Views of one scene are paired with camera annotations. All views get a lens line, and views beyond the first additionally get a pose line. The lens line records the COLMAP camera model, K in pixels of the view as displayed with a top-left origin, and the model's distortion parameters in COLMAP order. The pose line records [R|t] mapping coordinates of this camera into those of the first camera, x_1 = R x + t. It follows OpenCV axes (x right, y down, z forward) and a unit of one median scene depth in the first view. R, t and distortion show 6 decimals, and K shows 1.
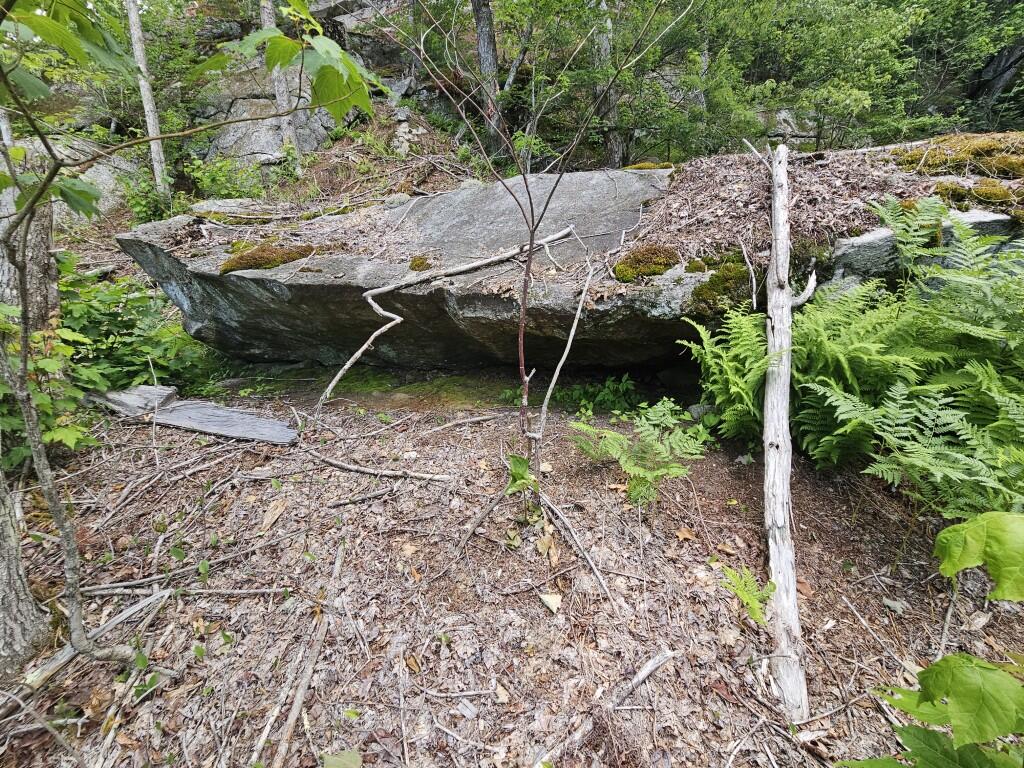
lens RADIAL K [[415.9, 0, 512.0], [0, 415.9, 384.0], [0, 0, 1]] dist [0.000536, 0.001007]
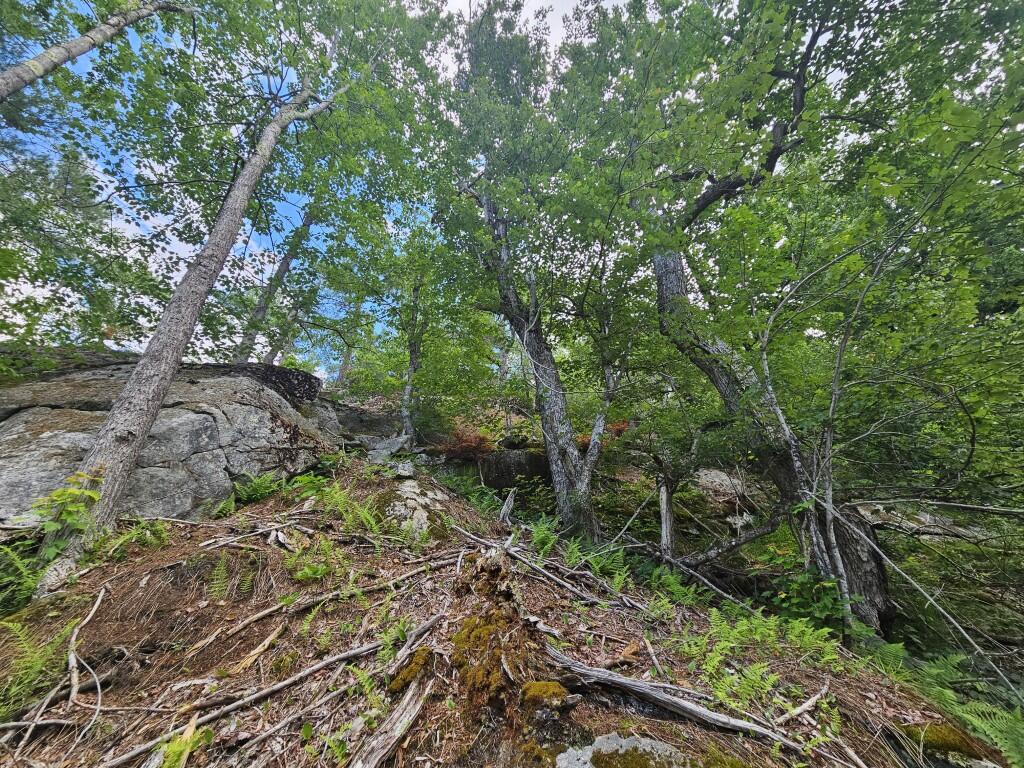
lens RADIAL K [[415.9, 0, 512.0], [0, 415.9, 384.0], [0, 0, 1]] dist [0.000536, 0.001007]
pose [[0.980462, 0.089949, 0.174939, -0.255833], [0.081215, 0.624893, -0.776475, -0.325289], [-0.179161, 0.775512, 0.605378, 0.632341]]
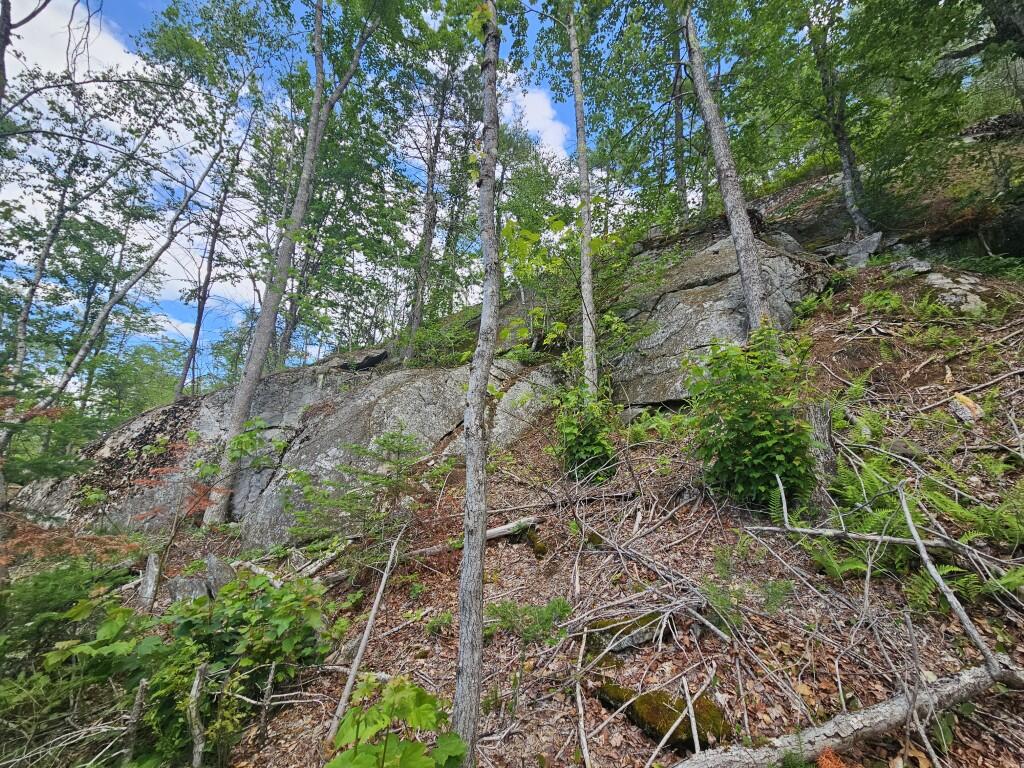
lens RADIAL K [[415.9, 0, 512.0], [0, 415.9, 384.0], [0, 0, 1]] dist [0.000536, 0.001007]
pose [[0.801132, -0.088947, -0.591841, -0.433839], [-0.180571, 0.906888, -0.380721, -0.162351], [0.570598, 0.411877, 0.710475, 0.325135]]
